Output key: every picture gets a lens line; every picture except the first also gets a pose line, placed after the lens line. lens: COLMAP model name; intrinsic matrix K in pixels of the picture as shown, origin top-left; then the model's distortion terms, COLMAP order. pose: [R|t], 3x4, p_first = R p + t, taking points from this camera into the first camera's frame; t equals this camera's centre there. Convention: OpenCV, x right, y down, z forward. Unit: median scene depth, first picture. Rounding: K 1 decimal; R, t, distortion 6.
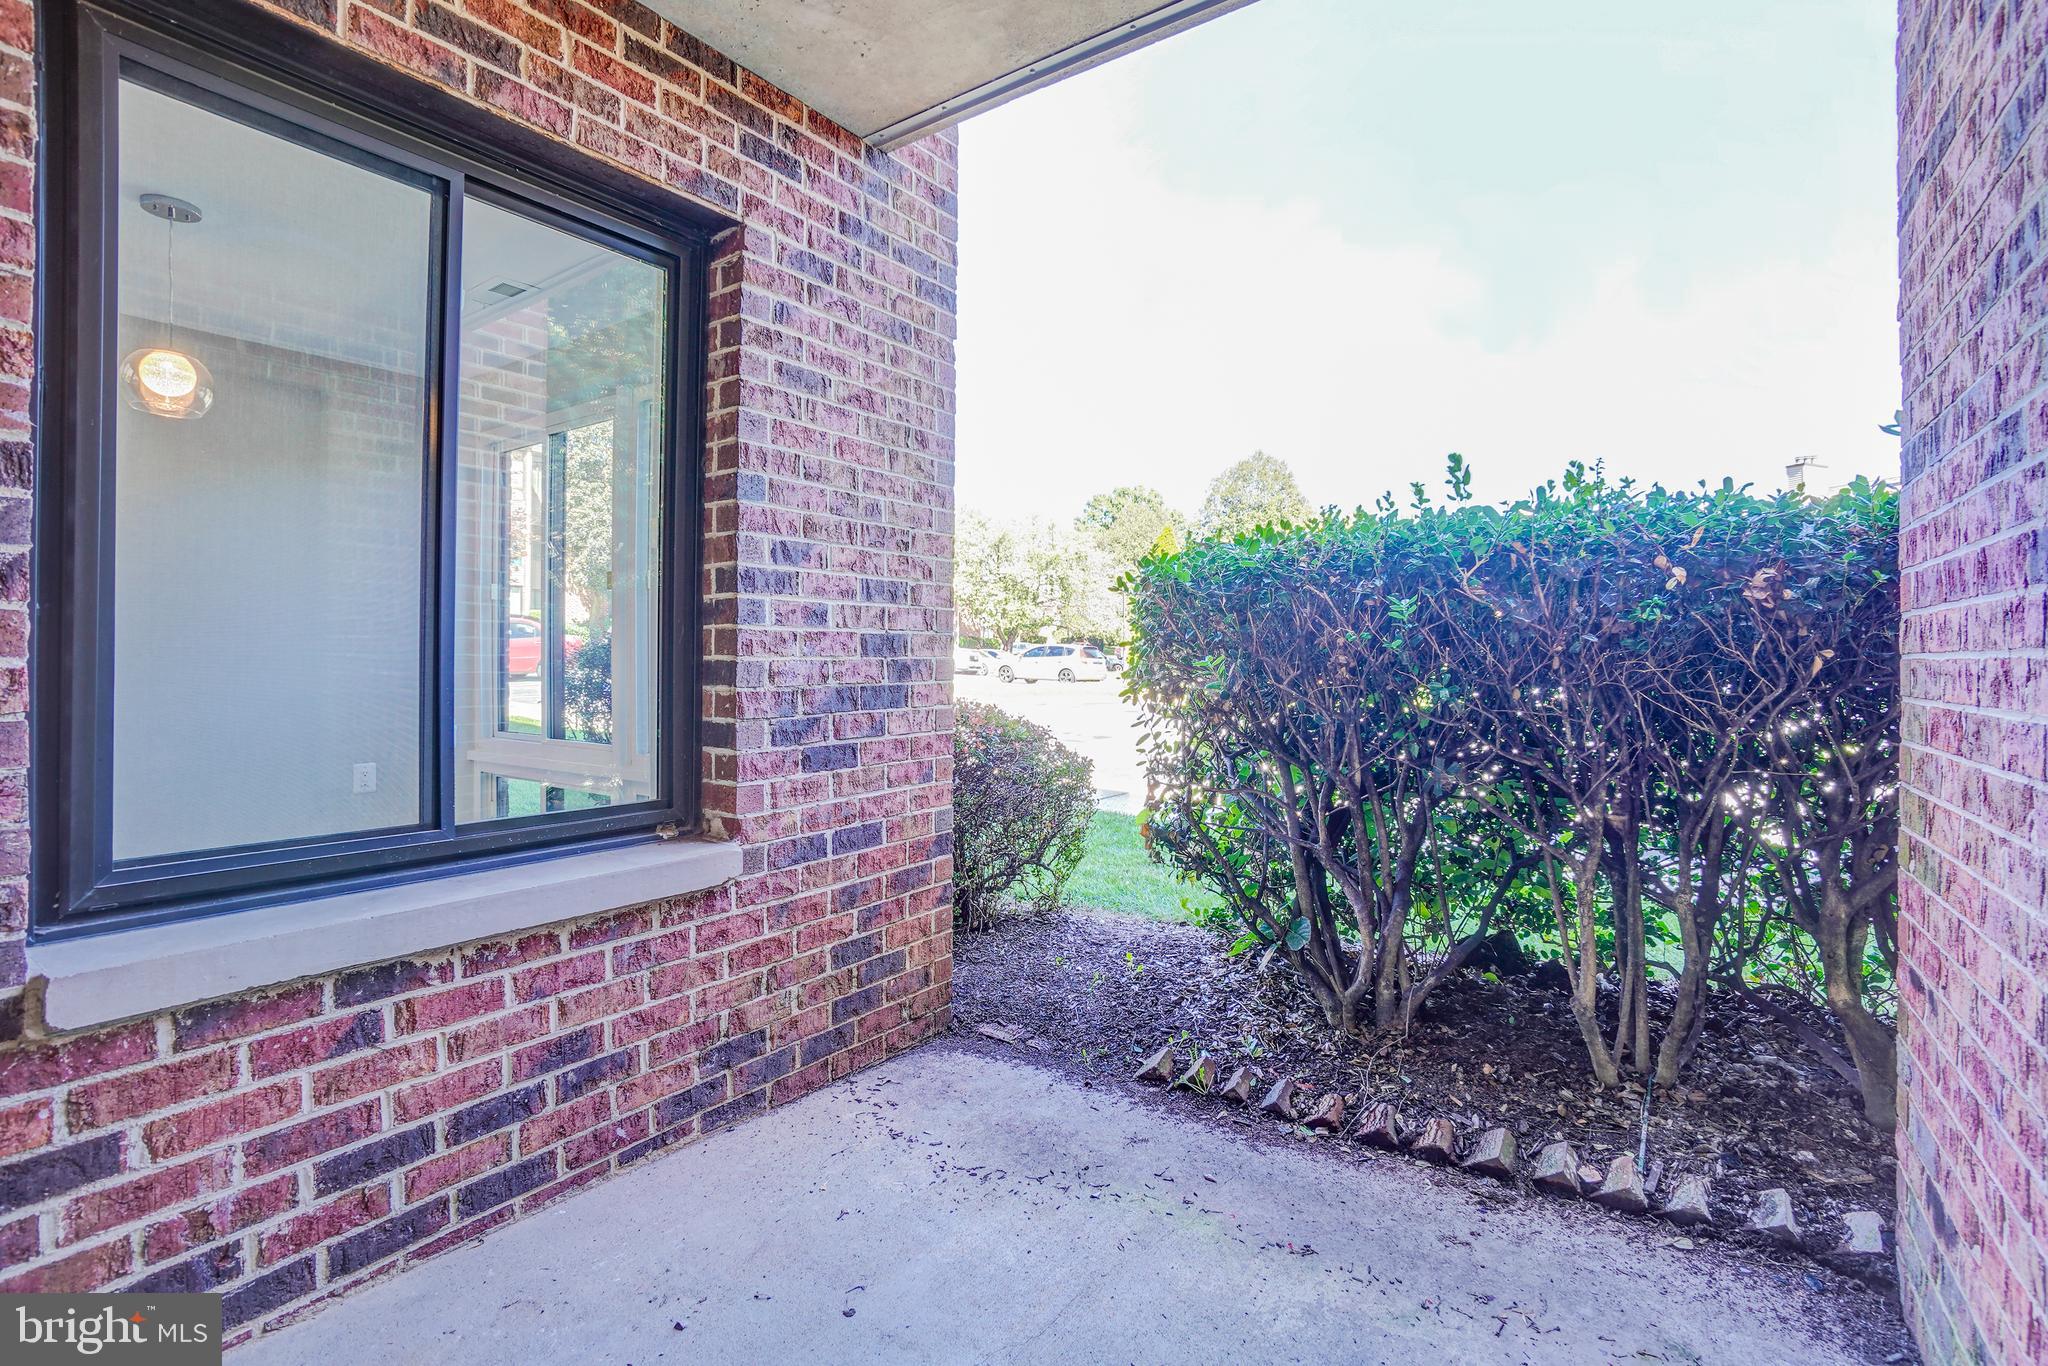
lens RADIAL K [[950.0, 0, 1024.0], [0, 950.0, 683.0], [0, 0, 1]] dist [-0.000449, 0.000566]
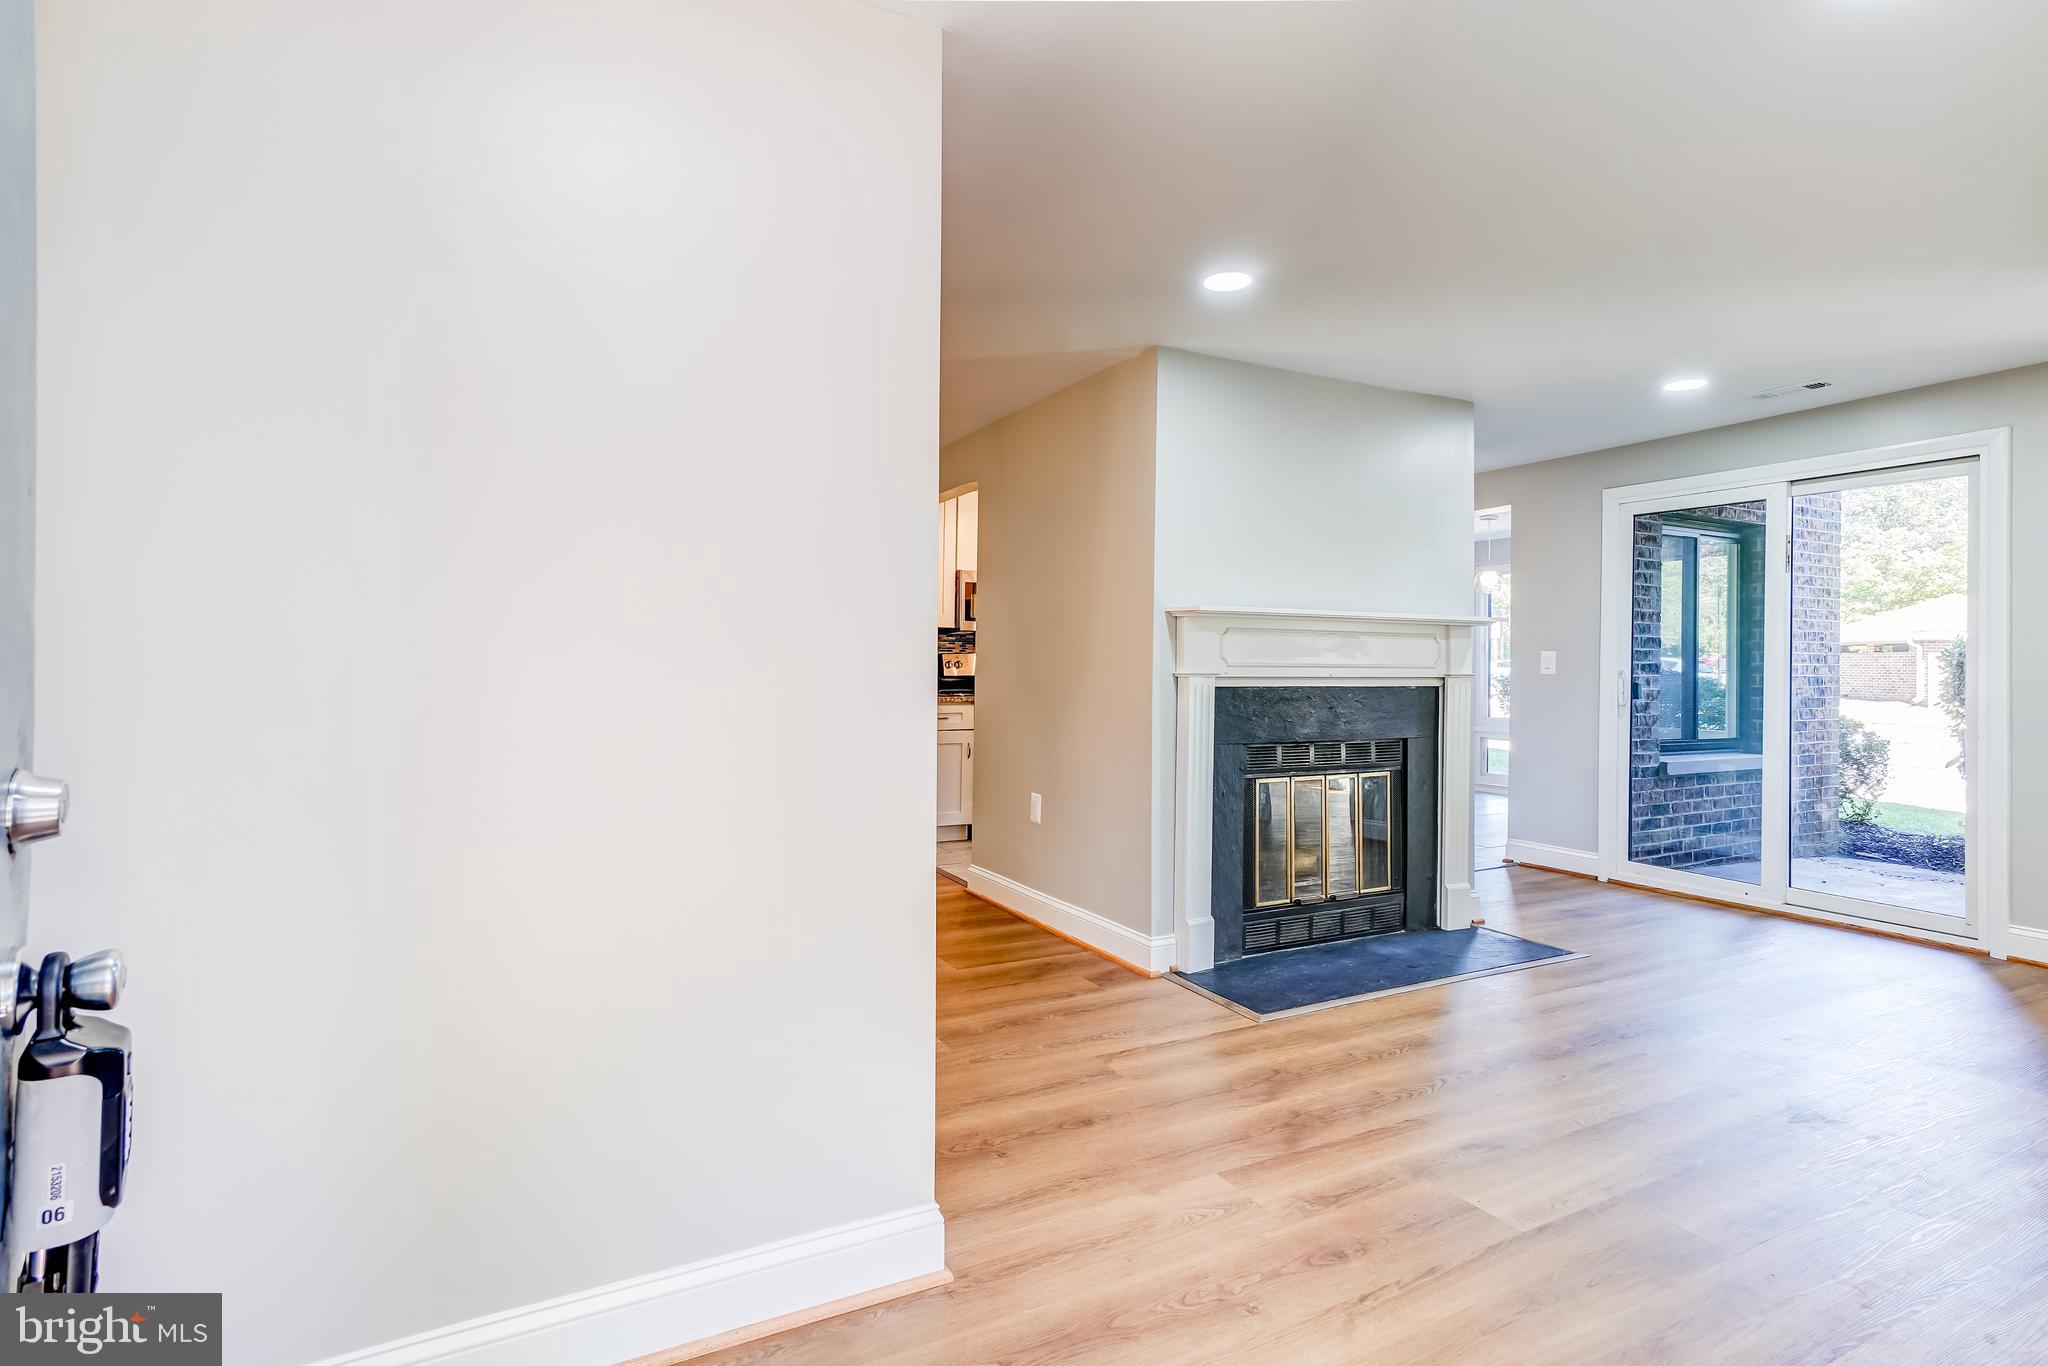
lens RADIAL K [[1026.5, 0, 1022.6], [0, 1026.5, 656.7], [0, 0, 1]] dist [-0.004909, 0.014478]
pose [[0.893607, 0.002247, -0.448844, -0.969659], [-0.017126, 0.999430, -0.029094, 0.011143], [0.448523, 0.033685, 0.893136, -2.797048]]
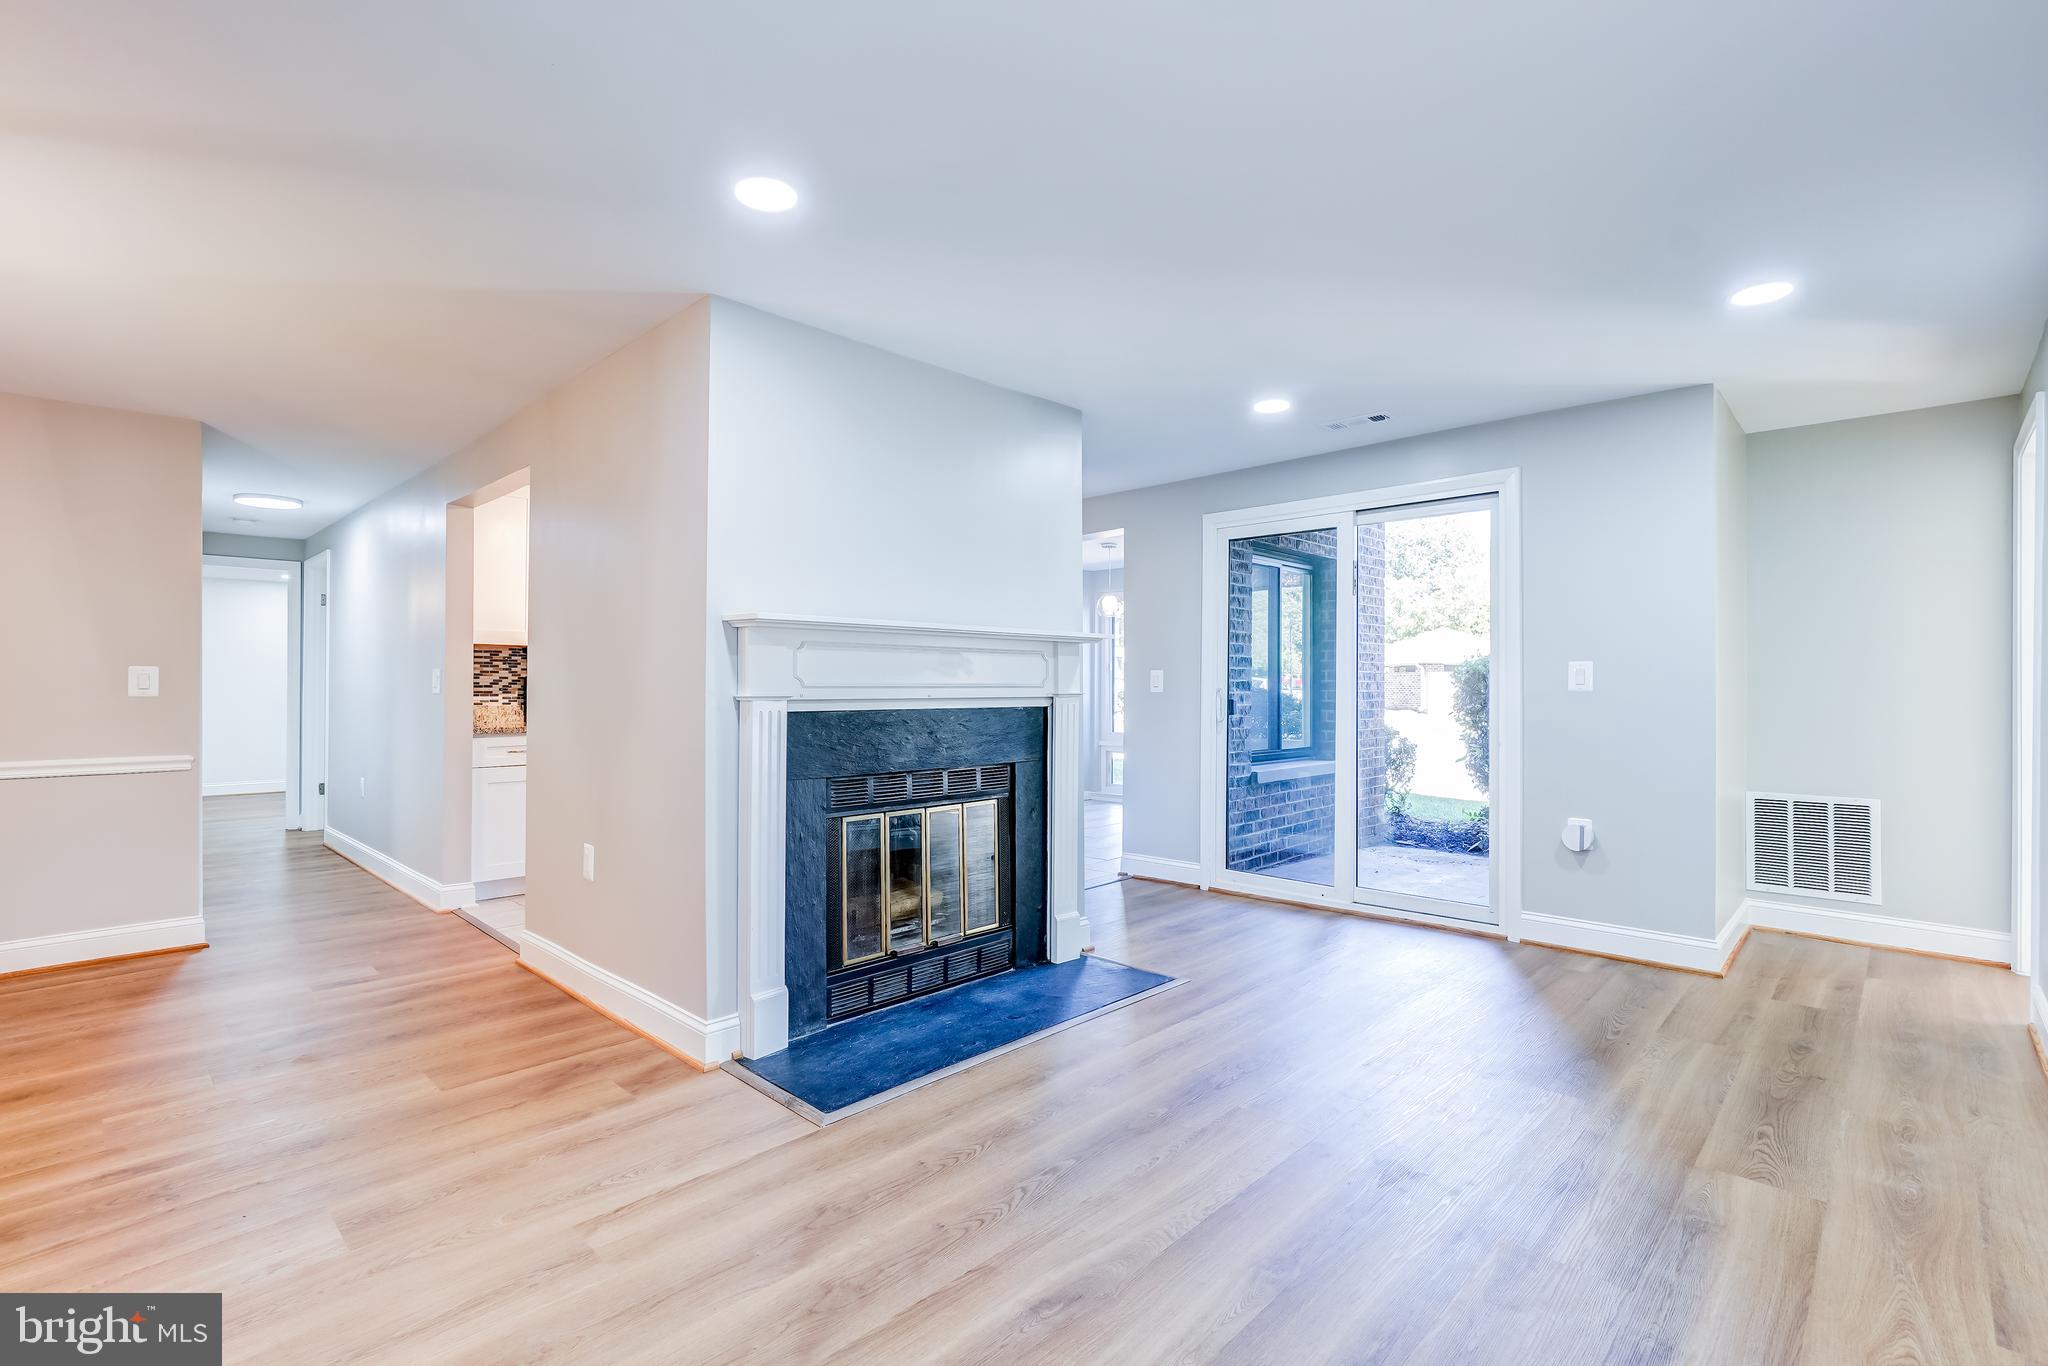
lens RADIAL K [[934.7, 0, 1013.0], [0, 934.7, 687.1], [0, 0, 1]] dist [0.000170, 0.000446]
pose [[0.987469, -0.003415, -0.157776, -0.931650], [-0.000374, 0.999712, -0.023981, 0.002229], [0.157812, 0.023740, 0.987184, -2.341342]]
